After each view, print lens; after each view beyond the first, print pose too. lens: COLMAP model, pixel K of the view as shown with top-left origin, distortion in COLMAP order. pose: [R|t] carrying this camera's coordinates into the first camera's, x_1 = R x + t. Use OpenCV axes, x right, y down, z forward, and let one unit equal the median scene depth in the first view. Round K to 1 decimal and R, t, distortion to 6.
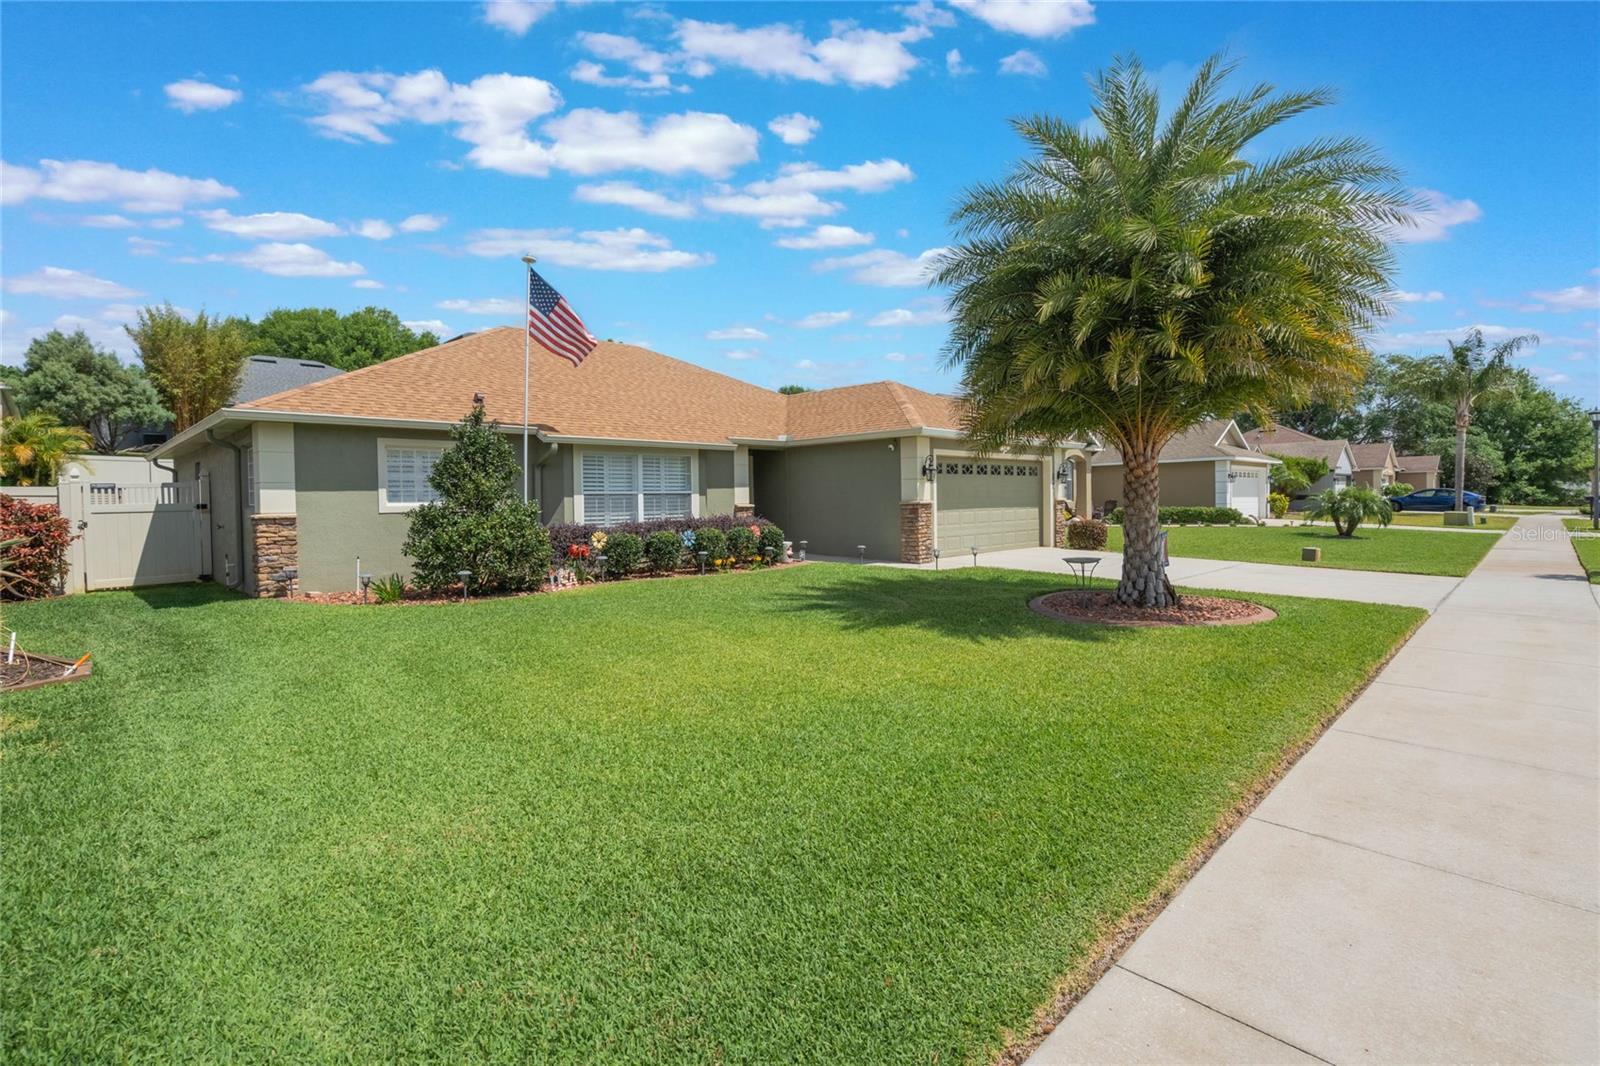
lens RADIAL K [[753.8, 0, 804.6], [0, 753.8, 532.6], [0, 0, 1]] dist [-0.002467, 0.001567]
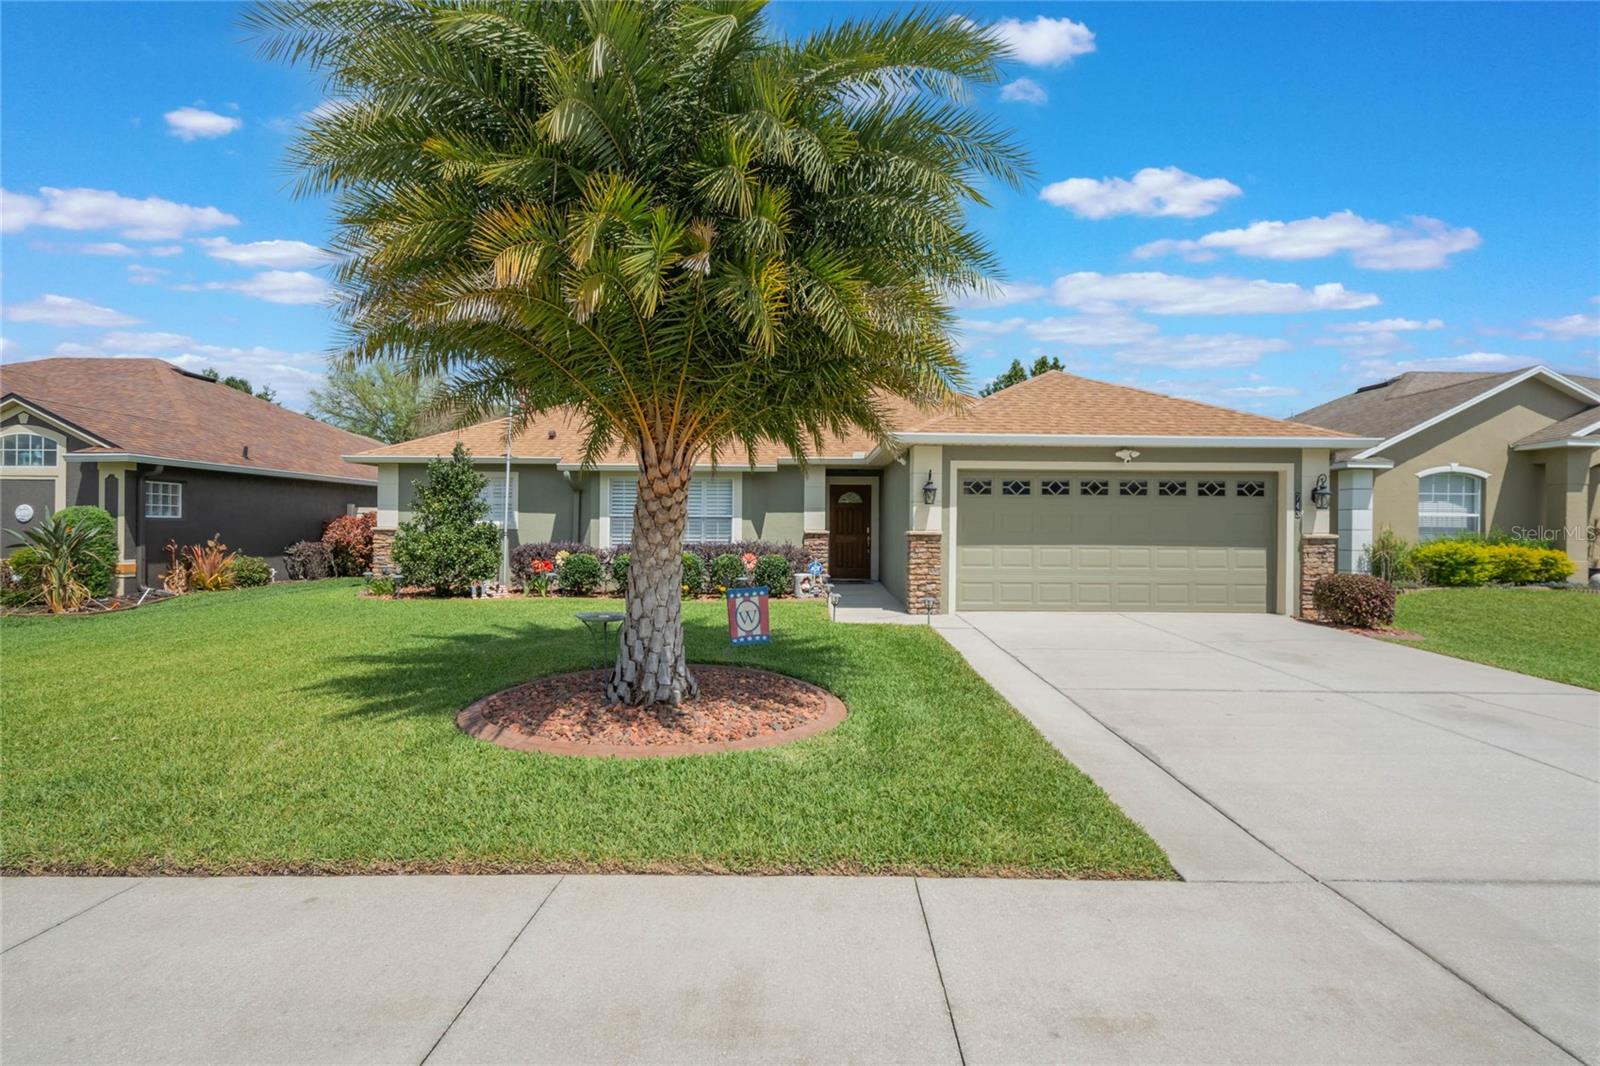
lens RADIAL K [[753.8, 0, 801.8], [0, 753.8, 533.4], [0, 0, 1]] dist [-0.002467, 0.001567]
pose [[0.699192, 0.026627, -0.714438, 0.599767], [-0.050631, 0.998641, -0.012332, -0.024087], [0.713138, 0.044795, 0.699591, 0.390488]]
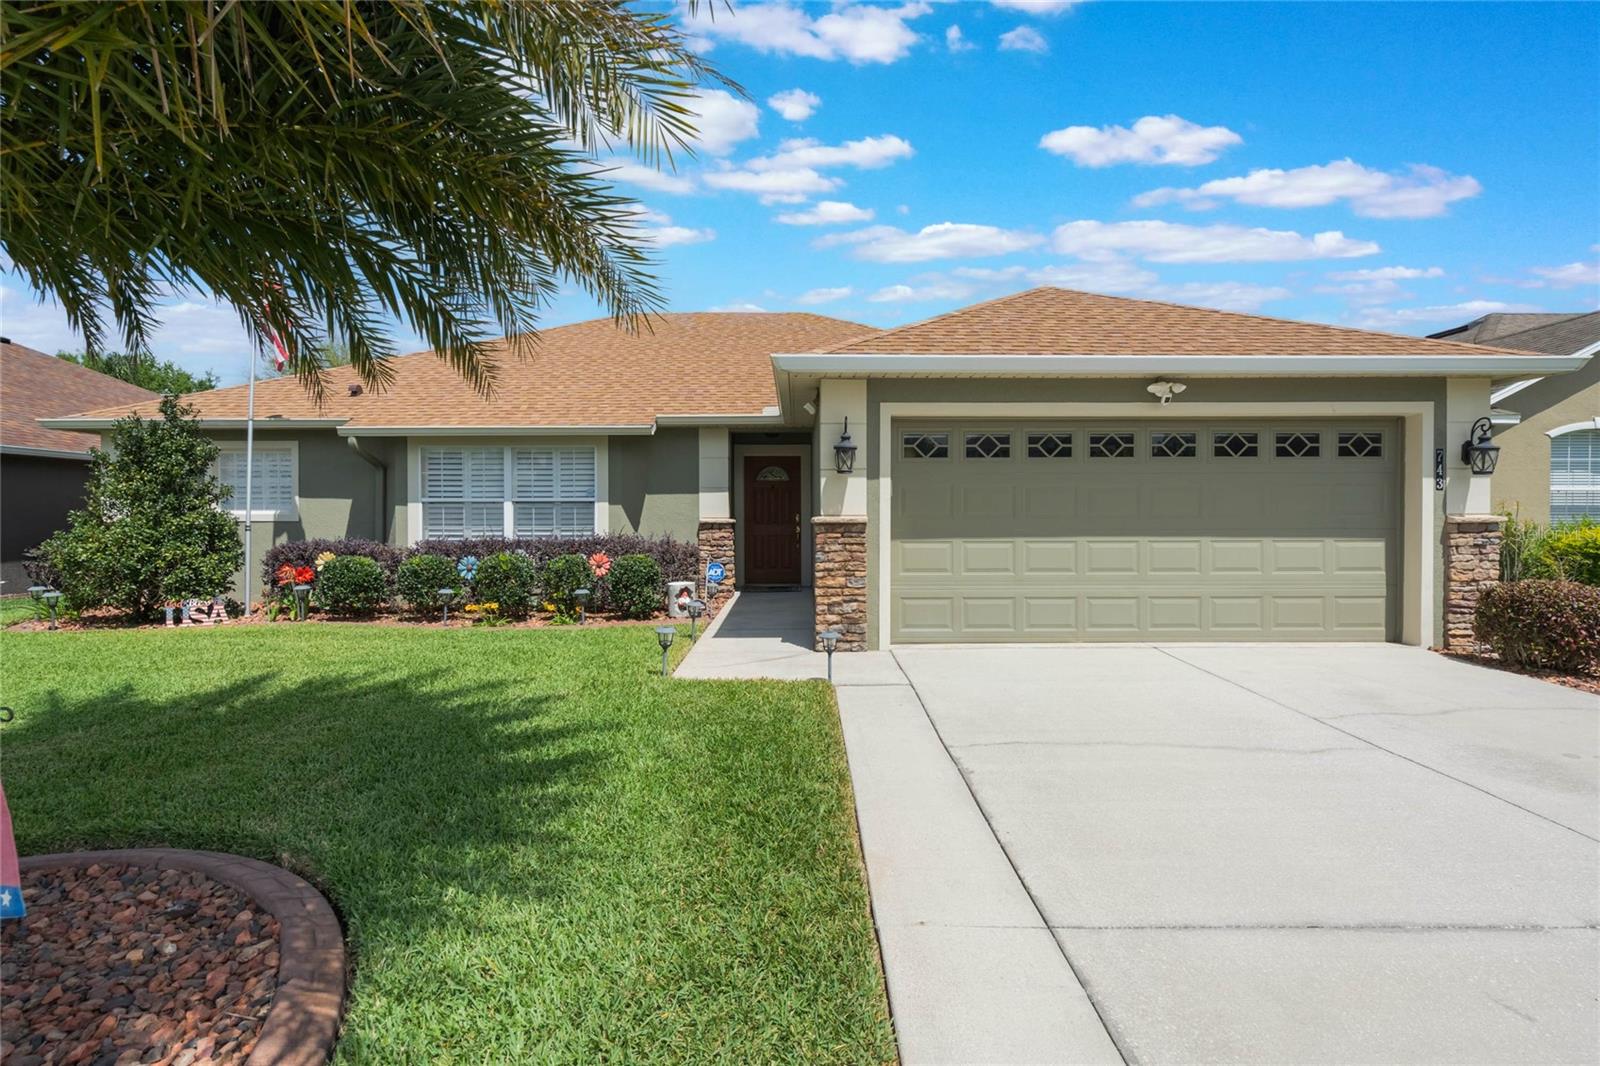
lens RADIAL K [[753.8, 0, 801.2], [0, 753.8, 533.0], [0, 0, 1]] dist [-0.002467, 0.001567]
pose [[0.701015, 0.028564, -0.712574, 0.466914], [-0.040375, 0.999185, 0.000333, -0.031009], [0.712003, 0.028537, 0.701597, 0.655019]]
